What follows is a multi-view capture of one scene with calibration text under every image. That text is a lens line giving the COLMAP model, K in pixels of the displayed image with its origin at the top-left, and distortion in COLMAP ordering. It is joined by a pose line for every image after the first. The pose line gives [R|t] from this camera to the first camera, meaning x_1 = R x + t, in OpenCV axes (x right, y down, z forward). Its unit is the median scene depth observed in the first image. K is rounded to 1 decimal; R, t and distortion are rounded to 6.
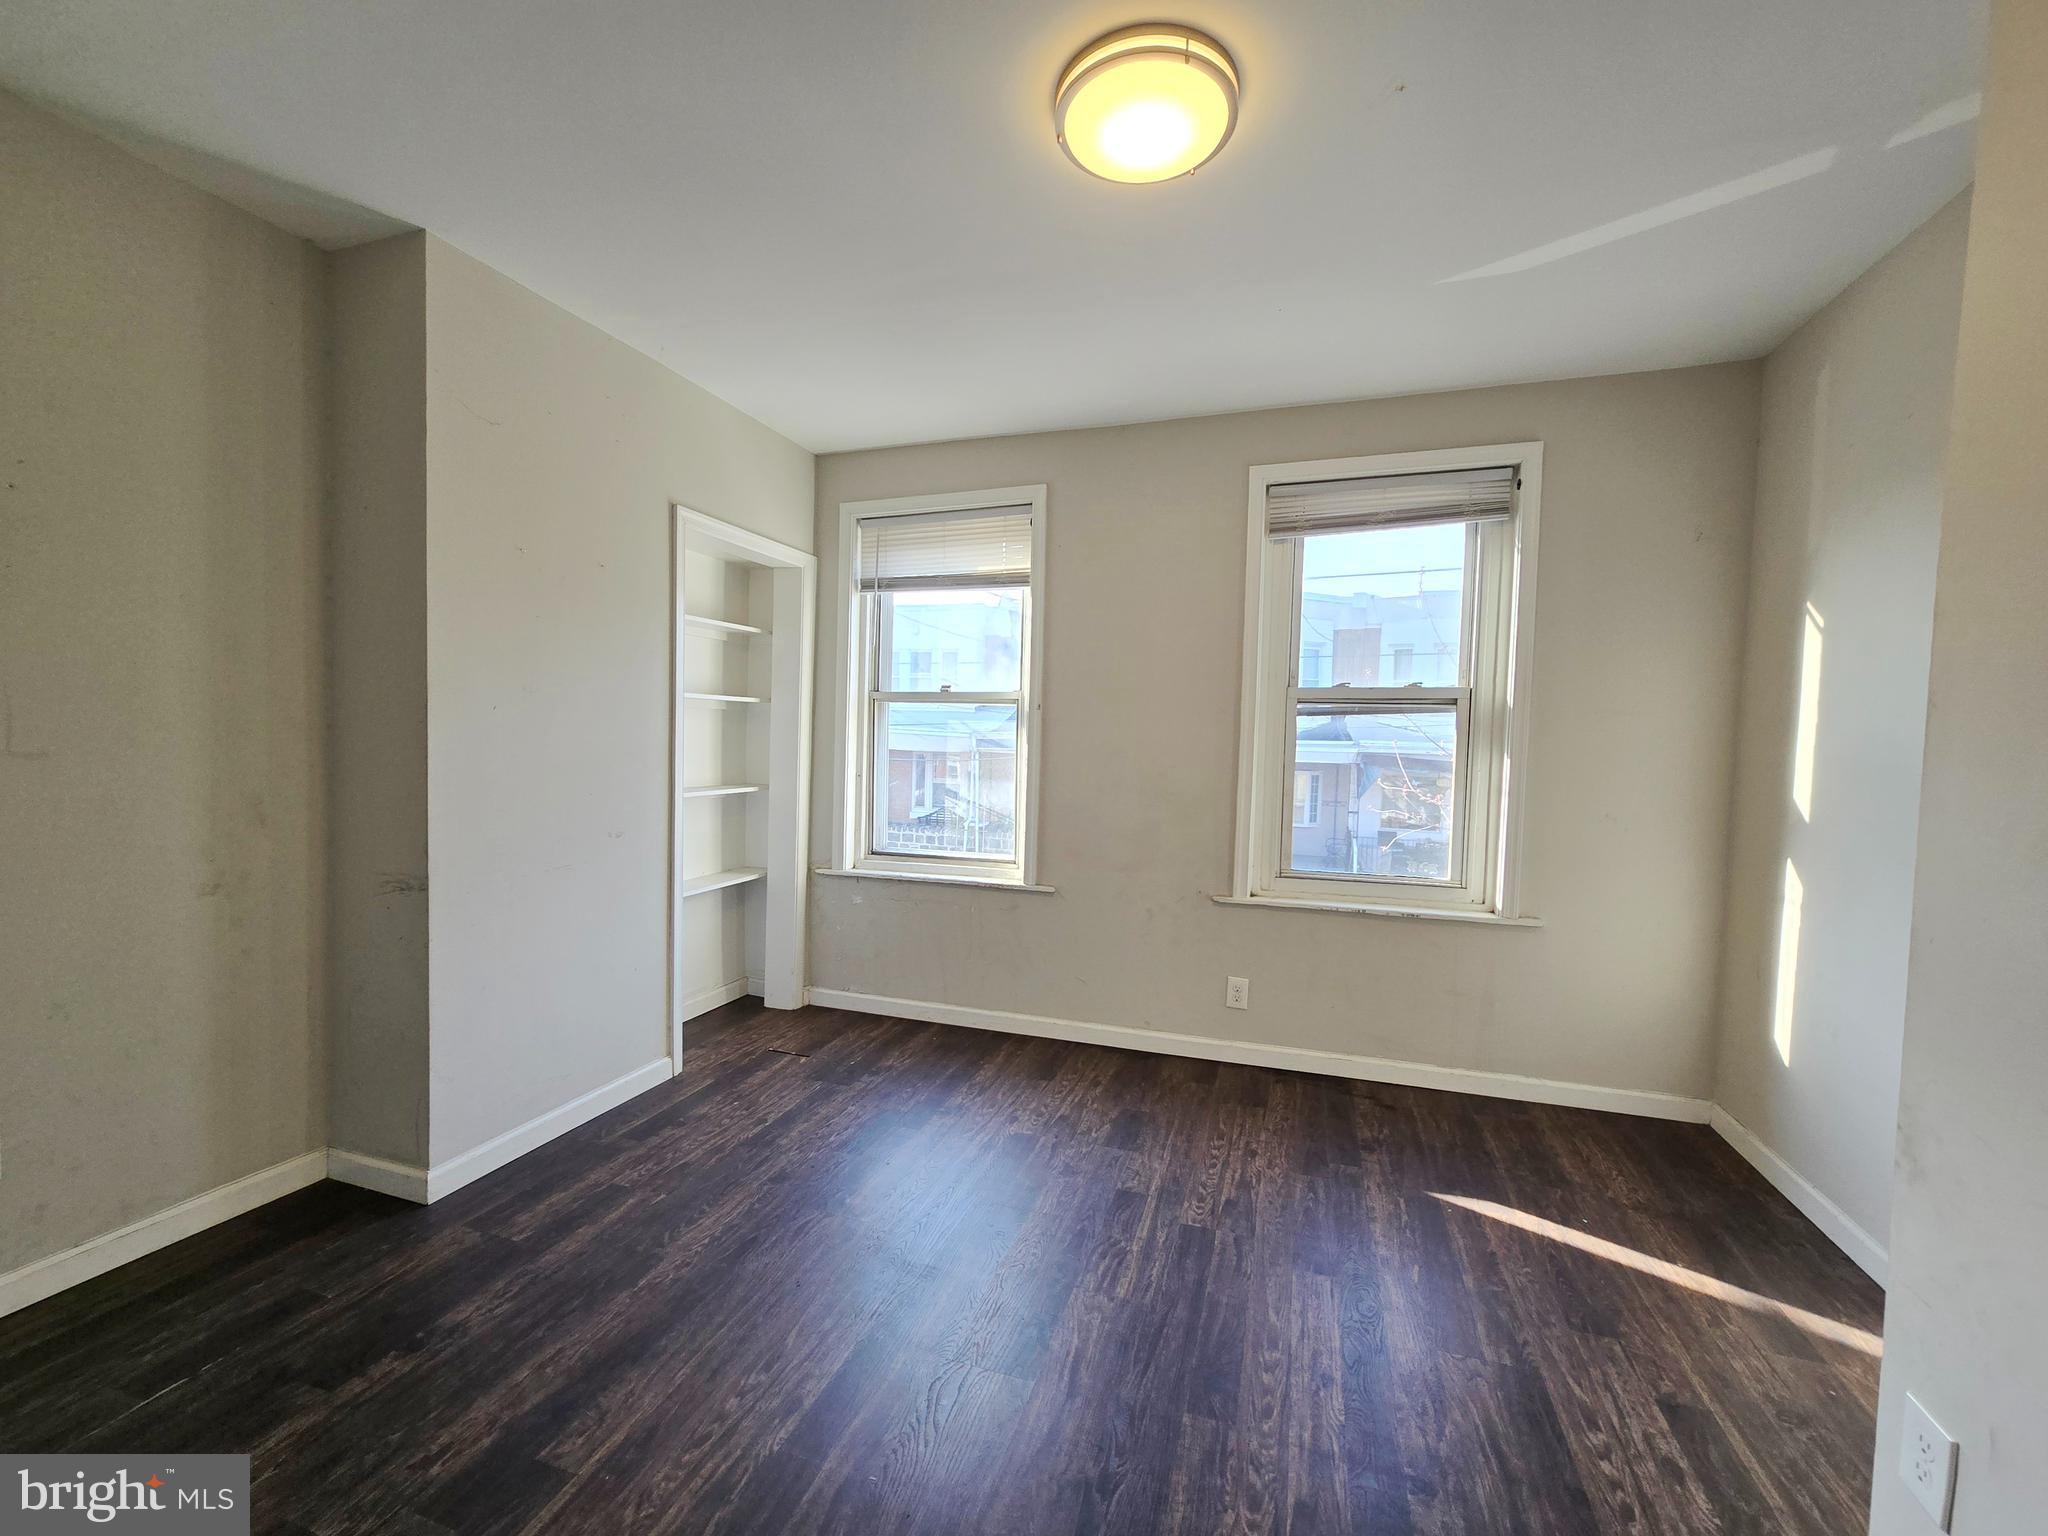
lens RADIAL K [[829.8, 0, 1032.9], [0, 829.8, 771.1], [0, 0, 1]] dist [-0.001135, -0.000415]
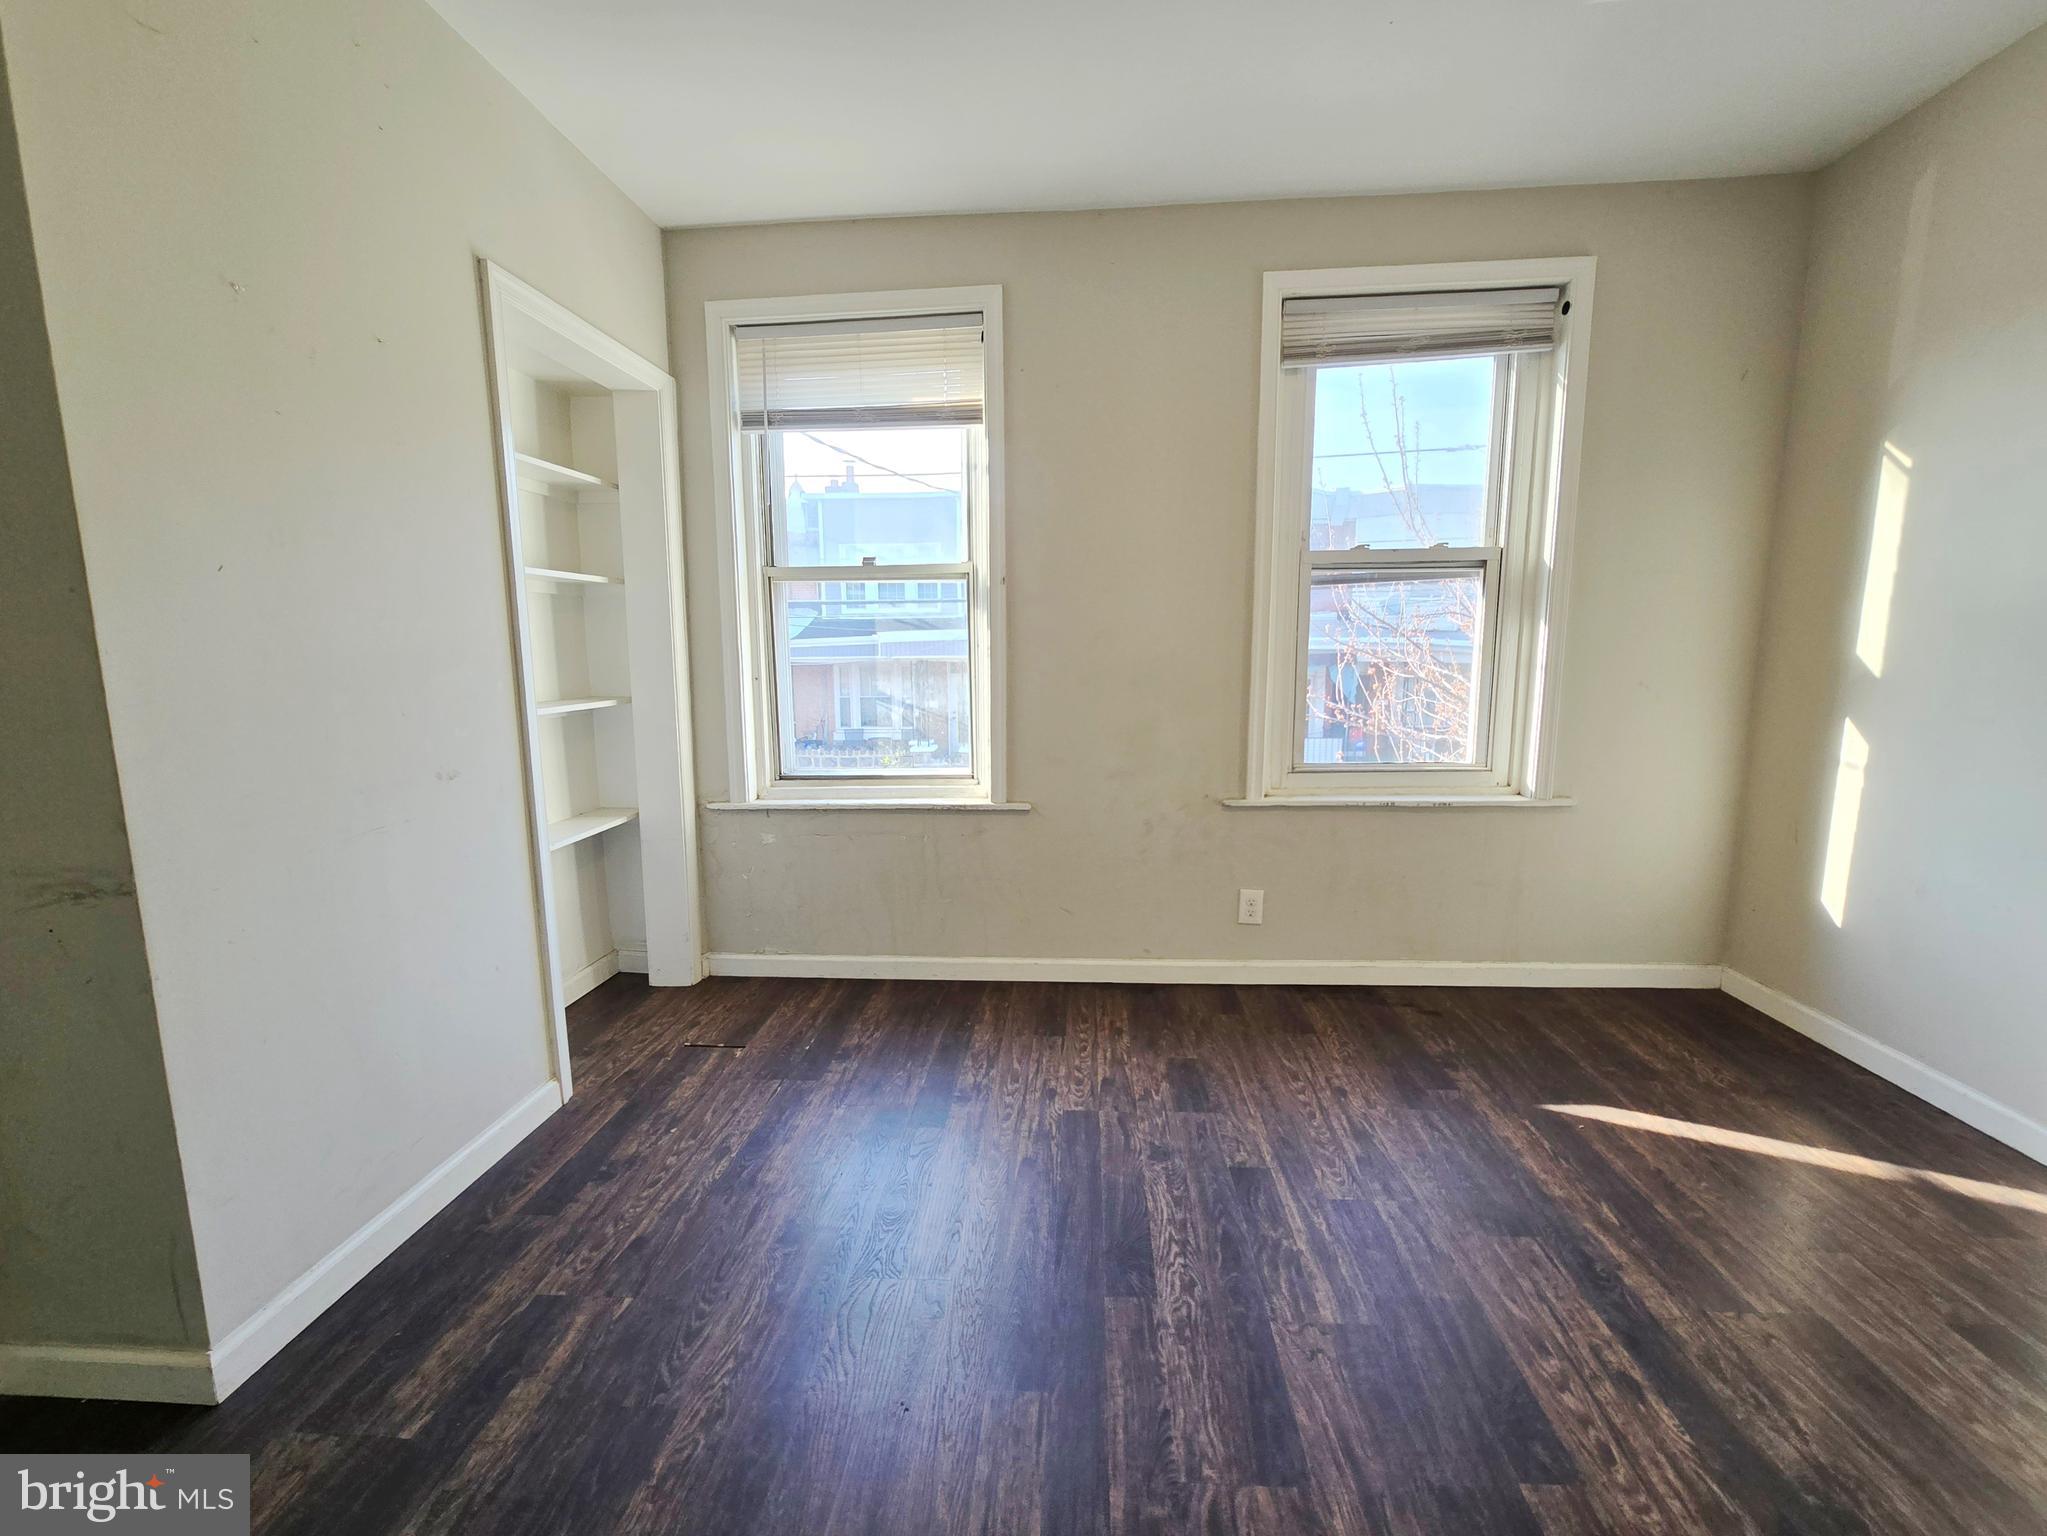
lens RADIAL K [[841.6, 0, 1023.5], [0, 841.6, 768.0], [0, 0, 1]] dist [-0.002539, -0.000234]
pose [[0.968750, -0.065693, 0.239184, -0.198305], [0.040643, 0.993298, 0.108202, 0.016083], [-0.244689, -0.095099, 0.964927, 0.223449]]
